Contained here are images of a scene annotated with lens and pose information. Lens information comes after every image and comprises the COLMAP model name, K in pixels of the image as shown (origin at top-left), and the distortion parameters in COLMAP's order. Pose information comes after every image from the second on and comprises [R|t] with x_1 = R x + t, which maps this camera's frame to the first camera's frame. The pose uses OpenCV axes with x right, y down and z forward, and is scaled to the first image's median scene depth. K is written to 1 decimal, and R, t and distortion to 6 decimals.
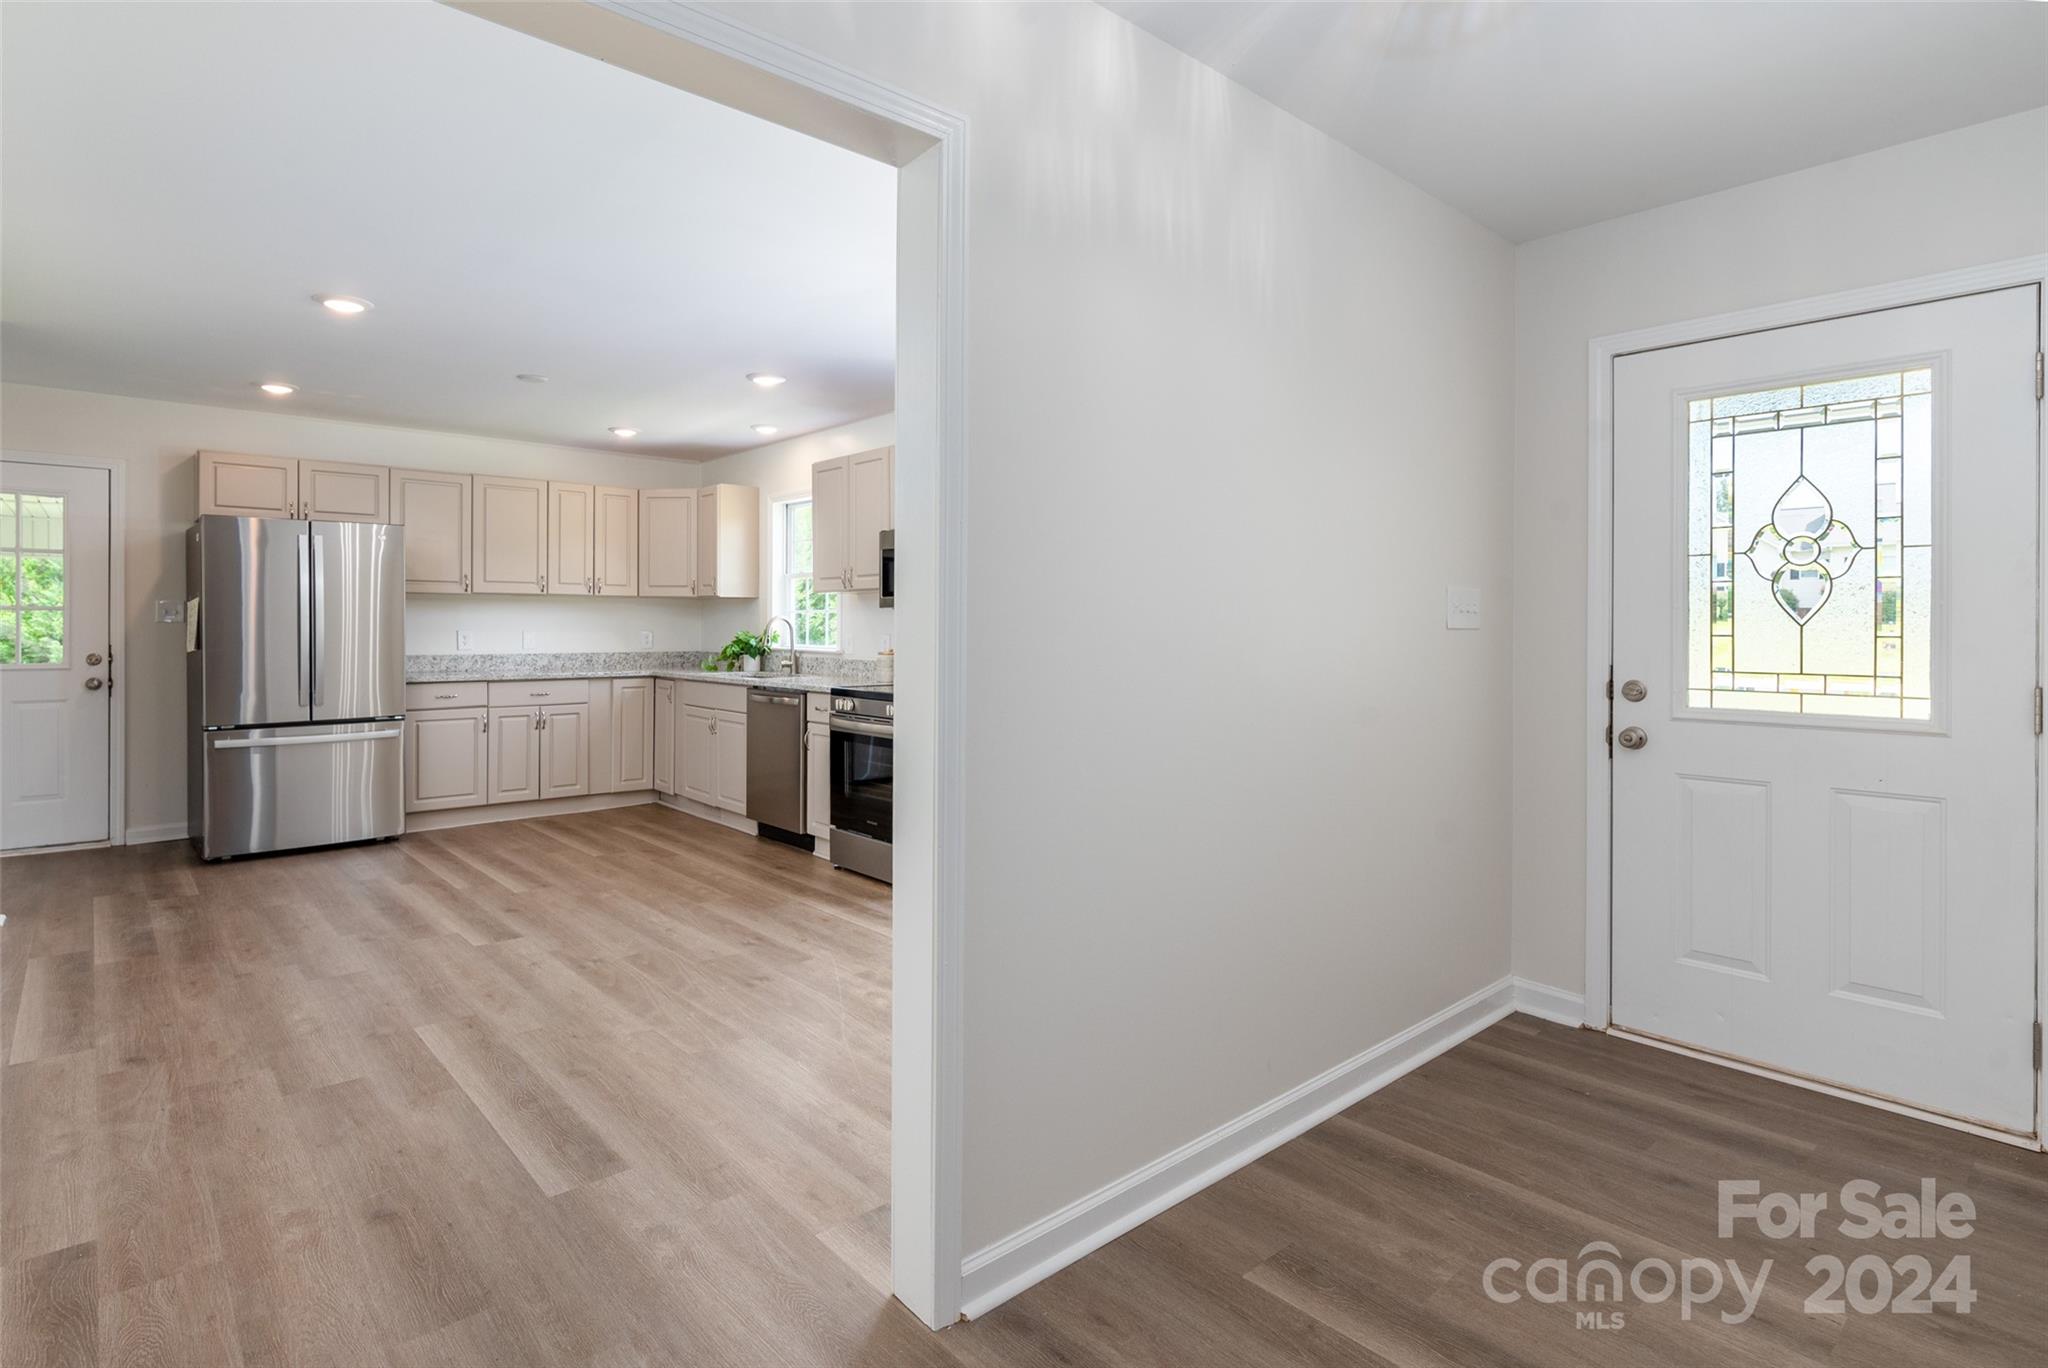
lens RADIAL K [[1046.9, 0, 1003.8], [0, 1046.9, 628.2], [0, 0, 1]] dist [0.001636, 0.000554]
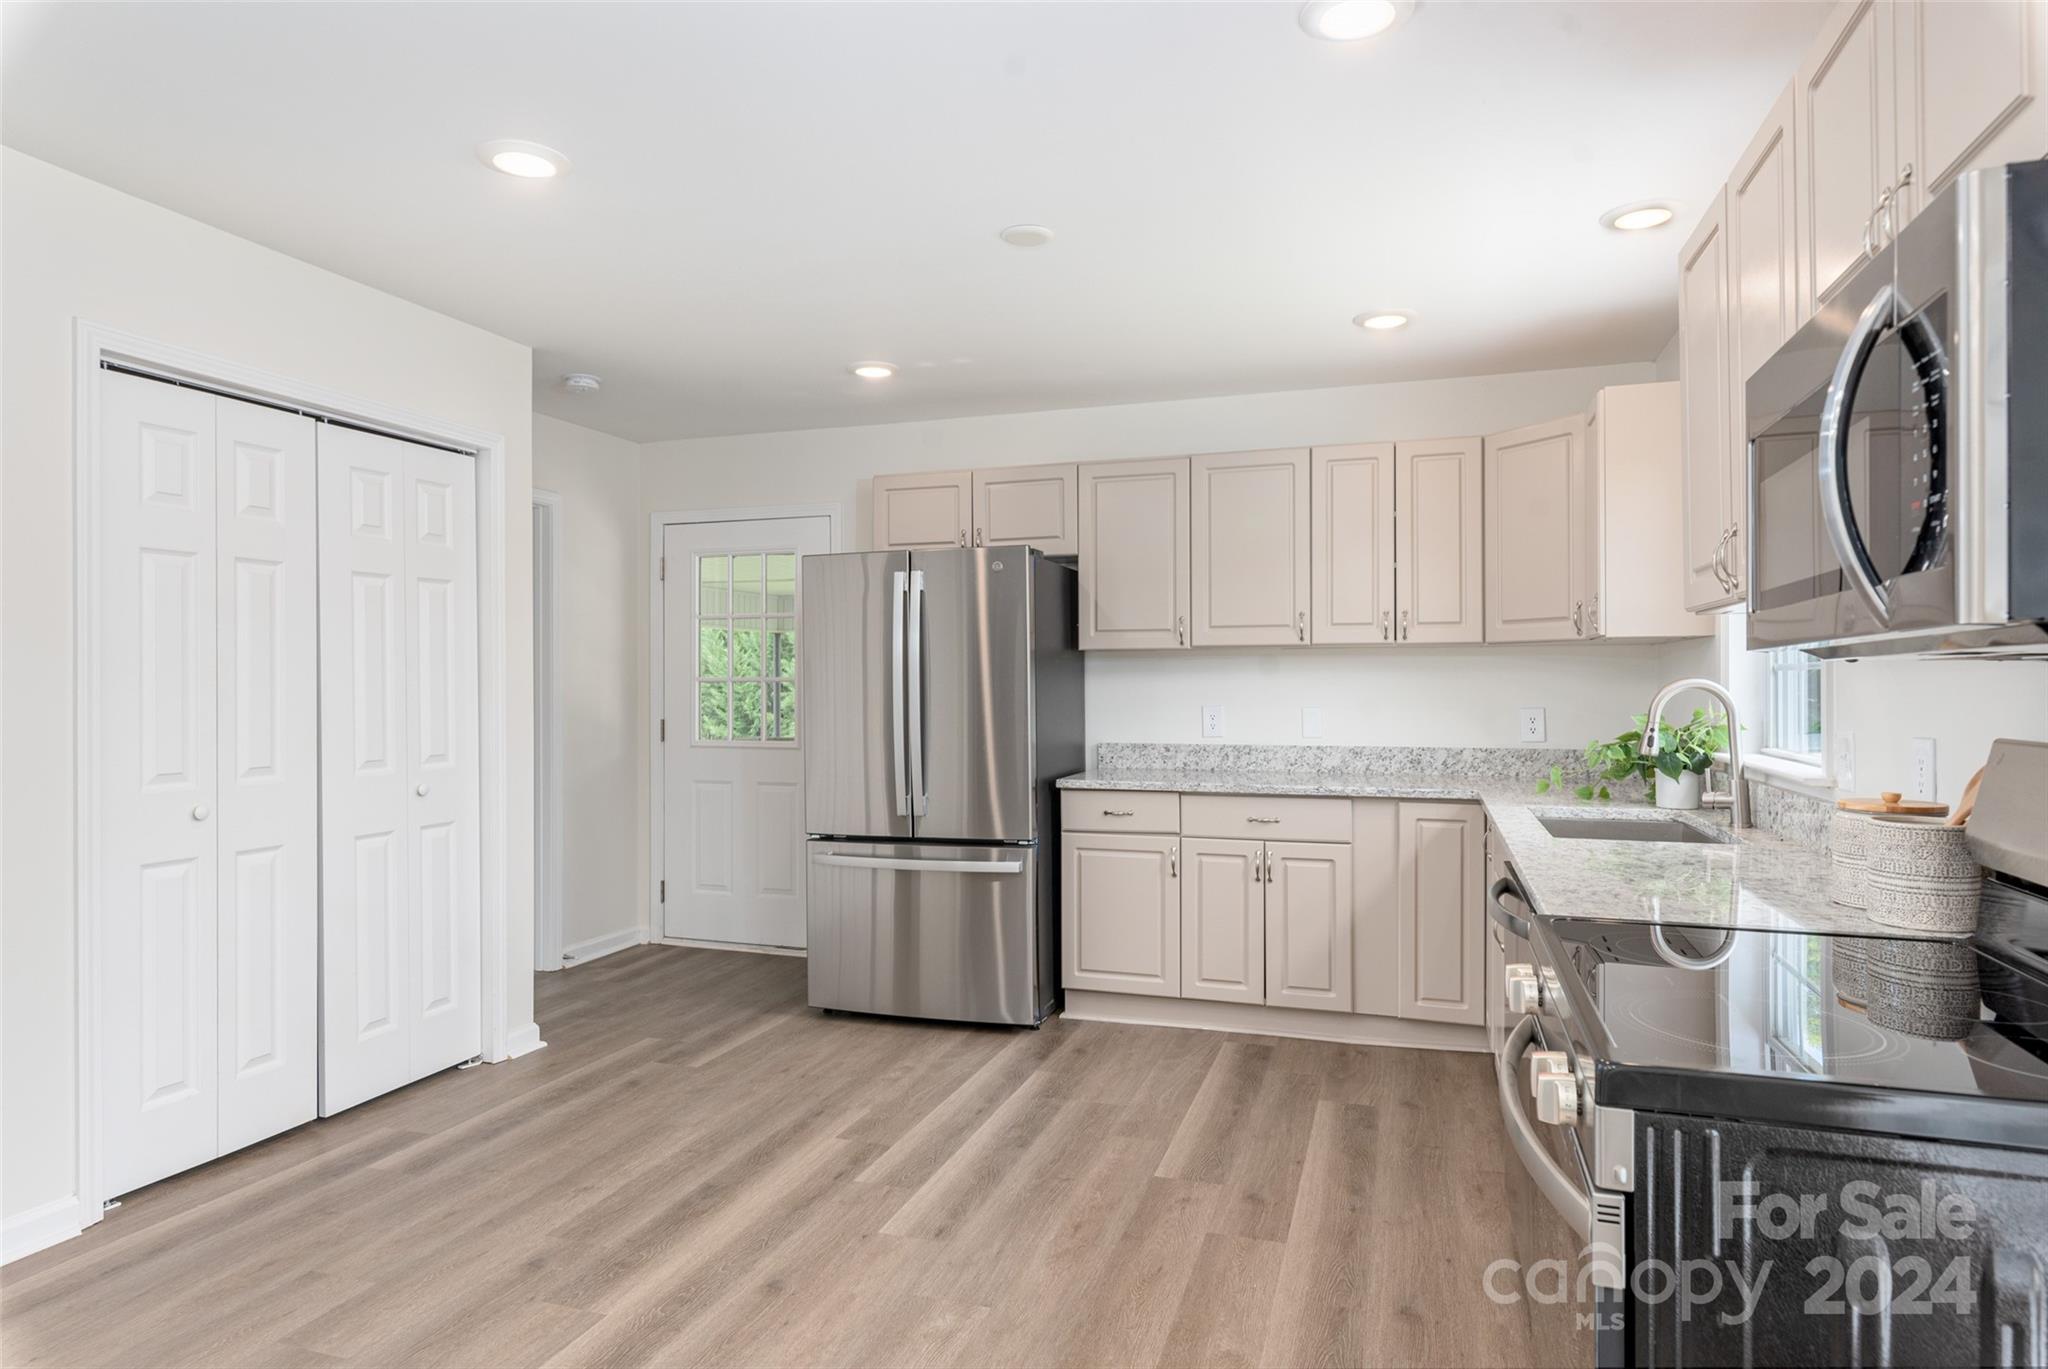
lens RADIAL K [[1193.8, 0, 1007.6], [0, 1193.8, 680.5], [0, 0, 1]] dist [0.001763, 0.000498]
pose [[0.495659, -0.009353, -0.868467, 0.059364], [0.002221, 0.999952, -0.009501, -0.008122], [0.868515, 0.002781, 0.495656, 0.645692]]
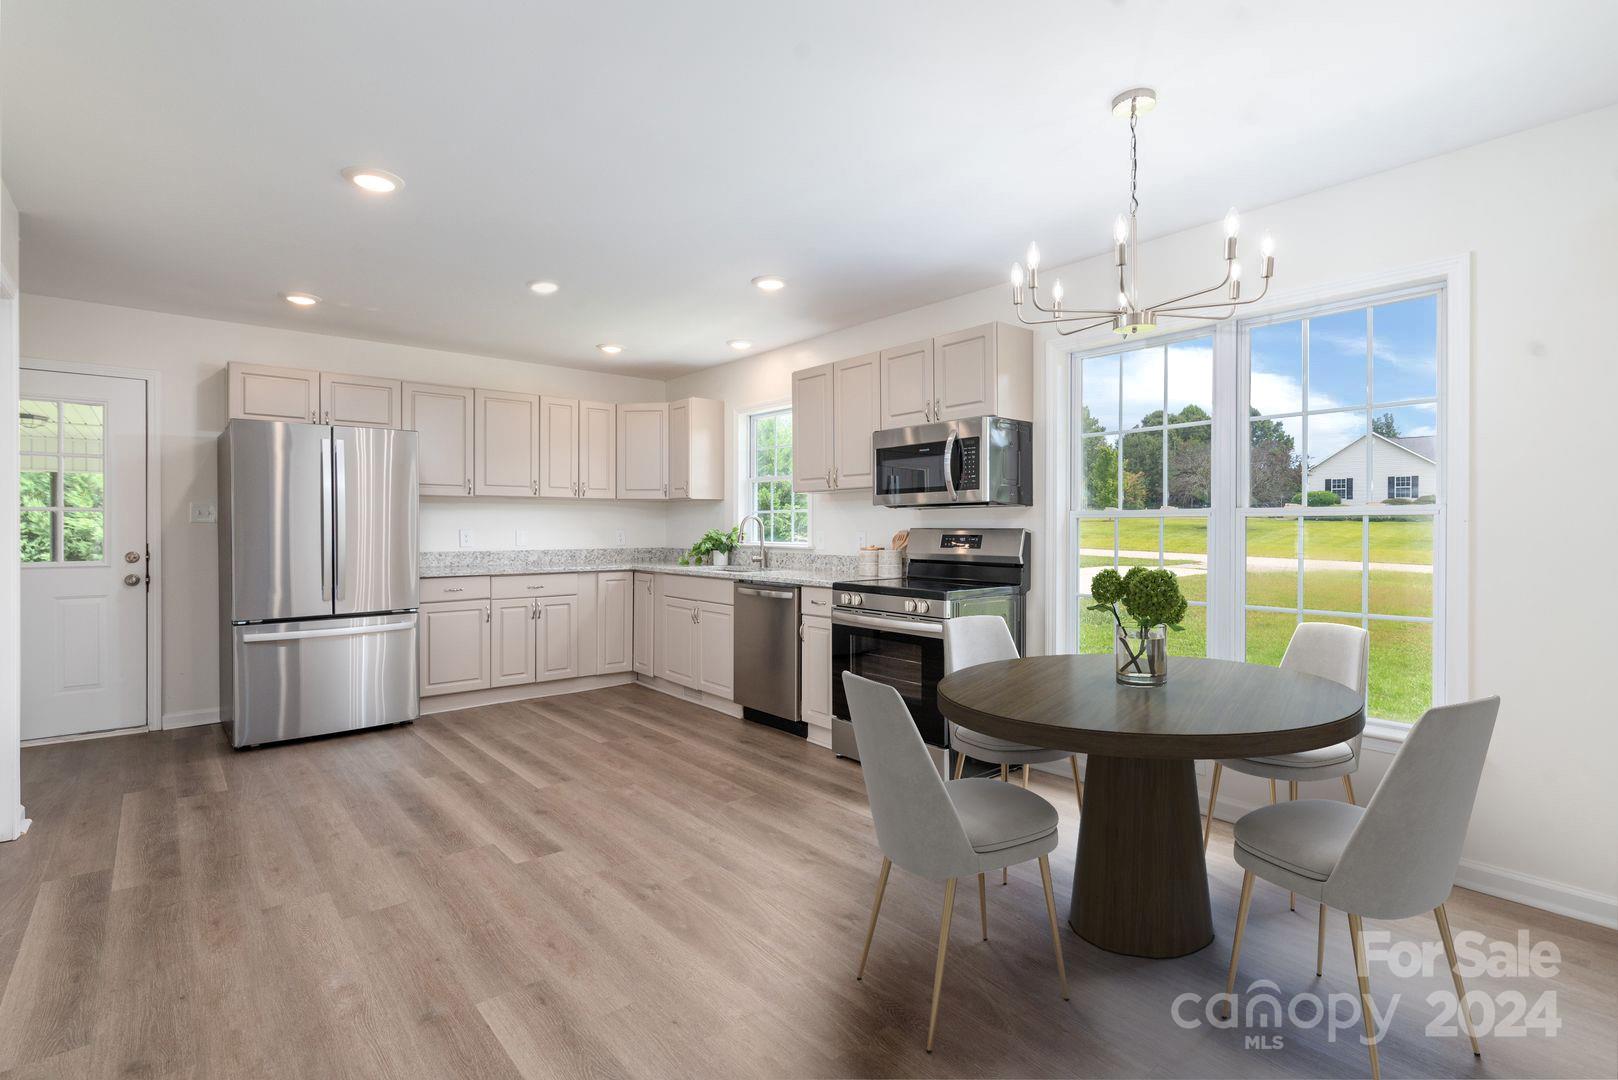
lens RADIAL K [[774.4, 0, 811.6], [0, 774.4, 526.9], [0, 0, 1]] dist [0.001164, 0.000349]
pose [[0.999843, -0.004345, -0.017151, -0.160427], [0.004281, 0.999984, -0.003767, 0.004759], [0.017167, 0.003693, 0.999846, 0.219848]]
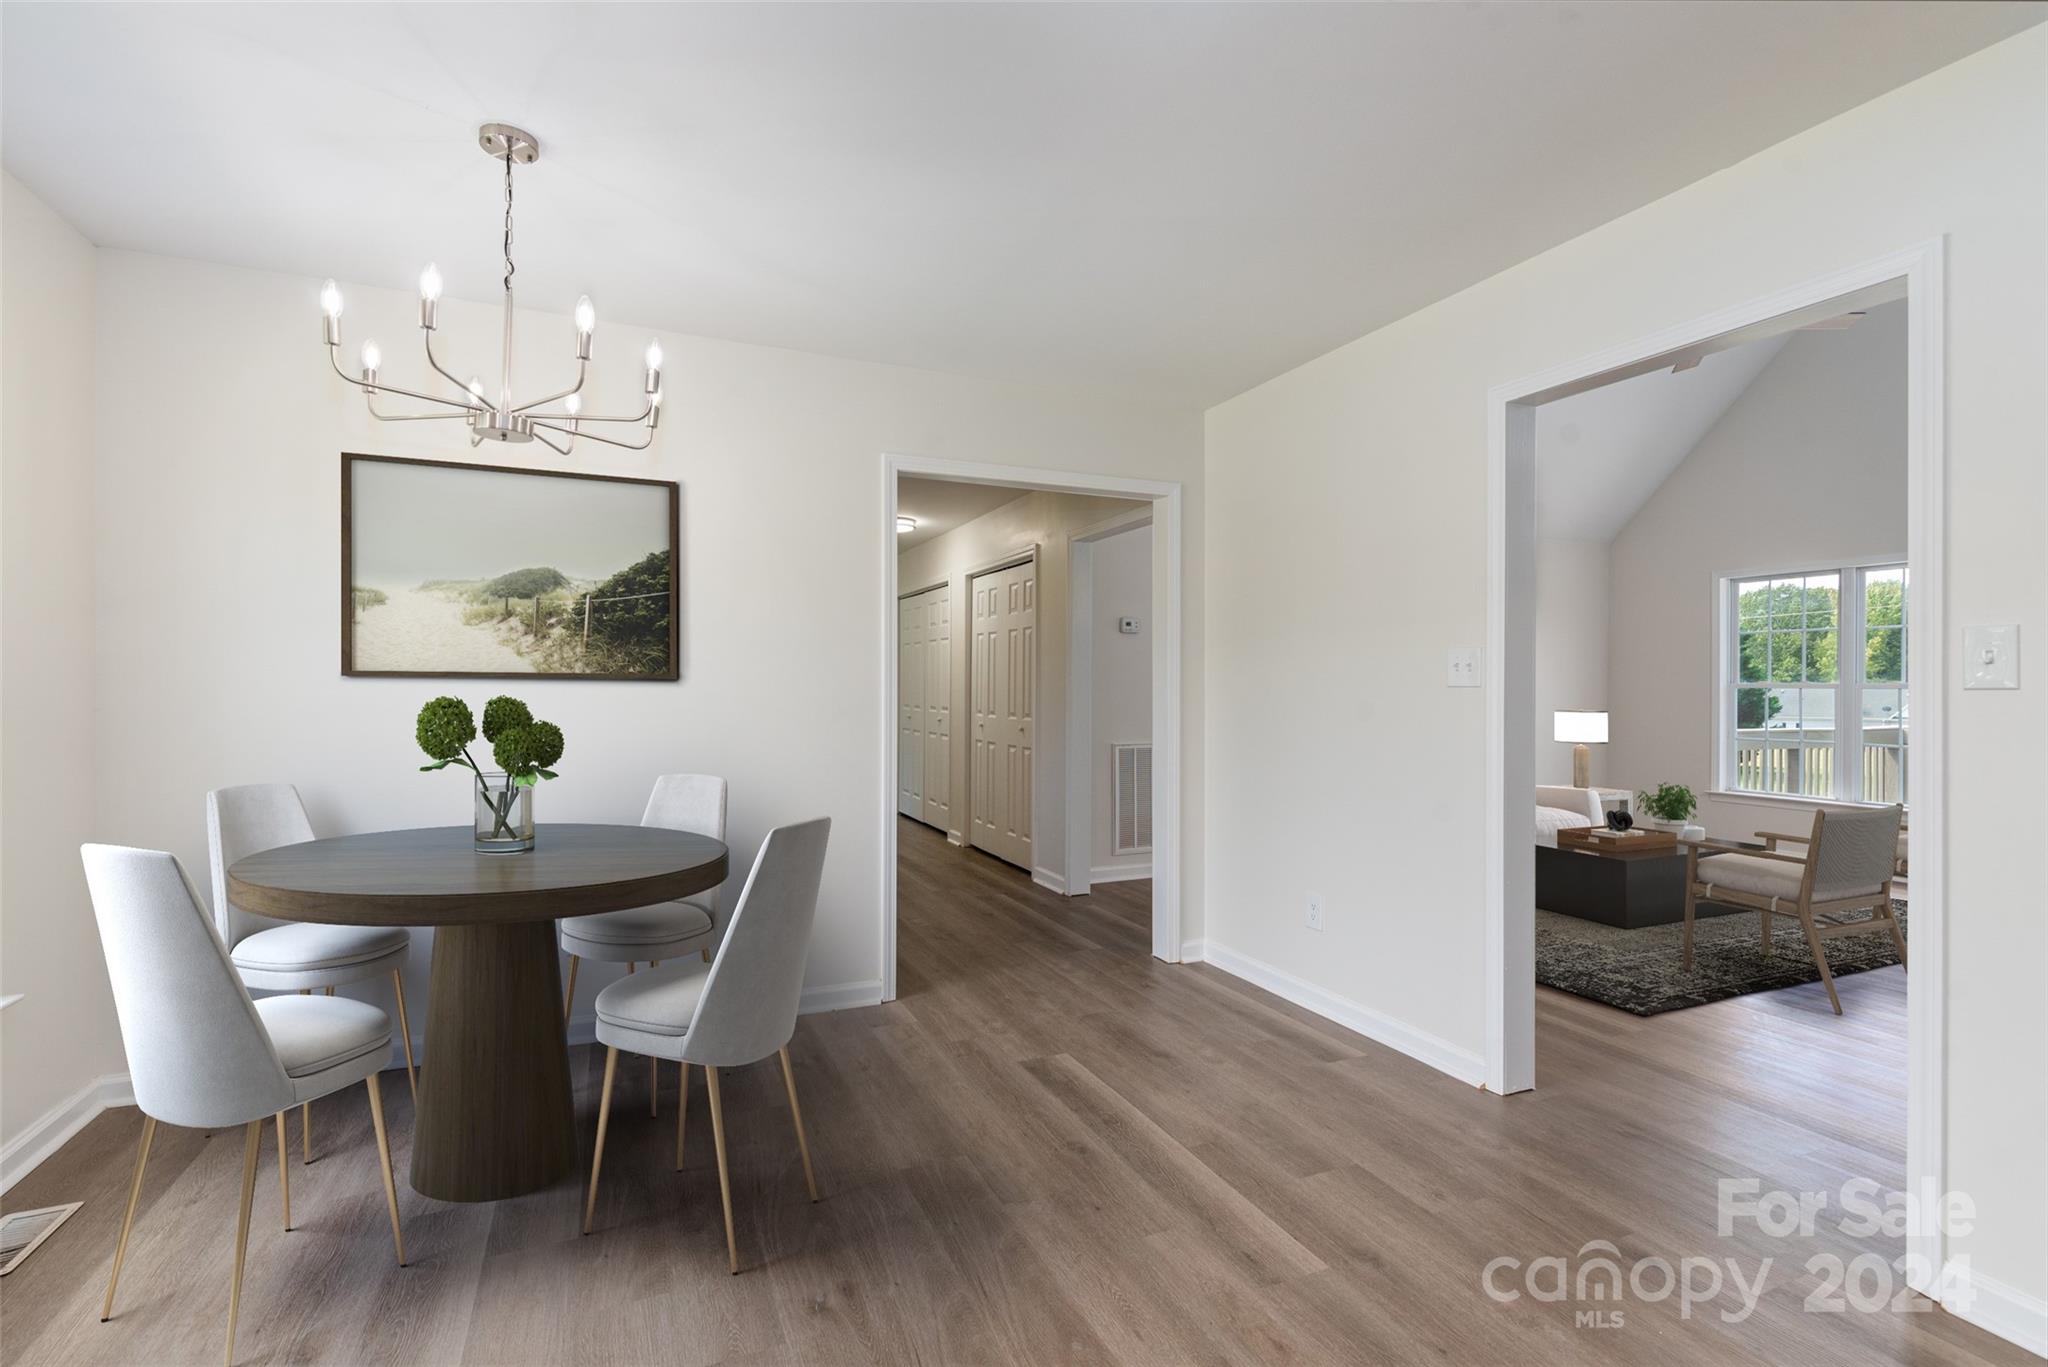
lens RADIAL K [[922.0, 0, 1017.0], [0, 922.0, 685.4], [0, 0, 1]] dist [-0.000448, -0.000087]
pose [[-0.952651, -0.010169, 0.303896, -0.307574], [-0.009537, 0.999948, 0.003566, -0.002568], [-0.303917, 0.000499, -0.952698, 0.923366]]
